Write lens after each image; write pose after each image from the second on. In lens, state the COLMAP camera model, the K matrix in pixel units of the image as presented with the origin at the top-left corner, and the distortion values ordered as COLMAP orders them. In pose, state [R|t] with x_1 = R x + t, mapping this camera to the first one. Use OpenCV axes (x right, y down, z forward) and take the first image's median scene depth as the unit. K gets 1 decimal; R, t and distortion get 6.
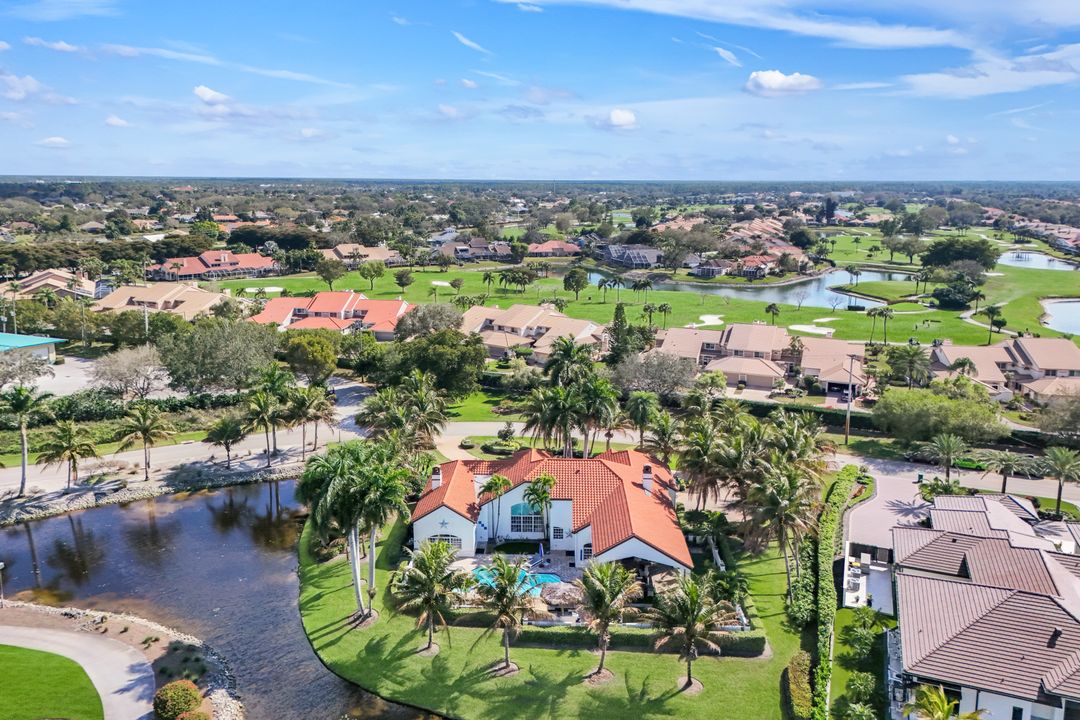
lens RADIAL K [[812.6, 0, 540.5], [0, 812.6, 315.0], [0, 0, 1]] dist [0.114528, -0.147461]
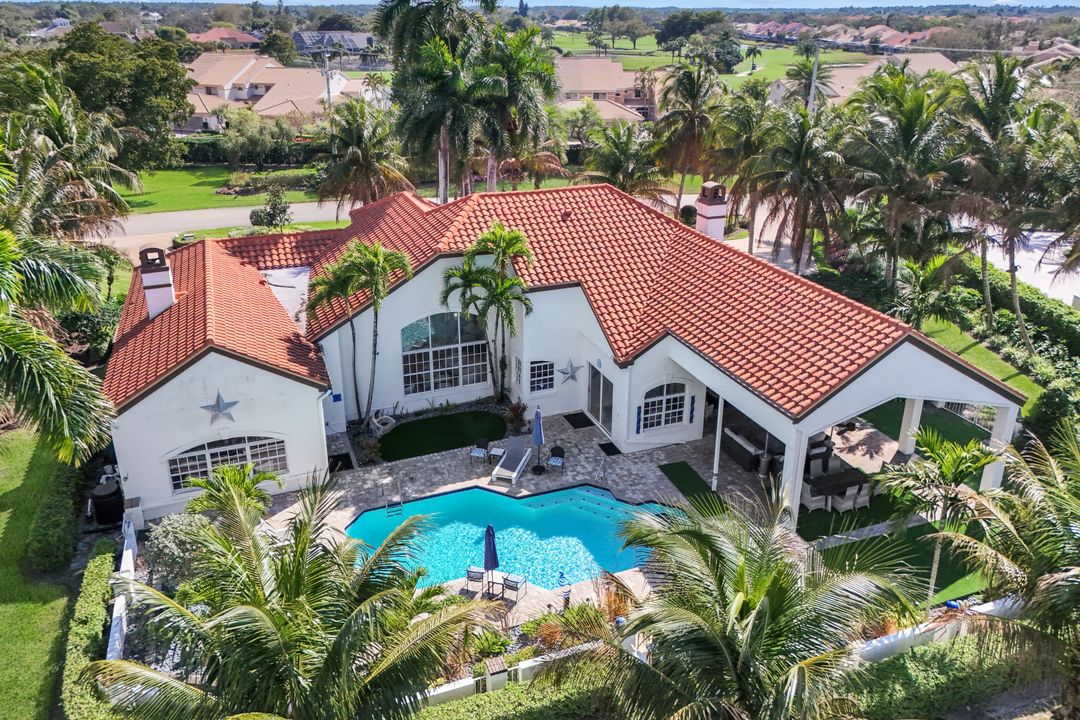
lens RADIAL K [[812.6, 0, 540.5], [0, 812.6, 315.0], [0, 0, 1]] dist [0.114528, -0.147461]
pose [[0.923081, -0.137990, 0.358998, -0.109964], [0.067042, 0.976860, 0.203099, 0.160392], [-0.378717, -0.163409, 0.910973, 0.654169]]
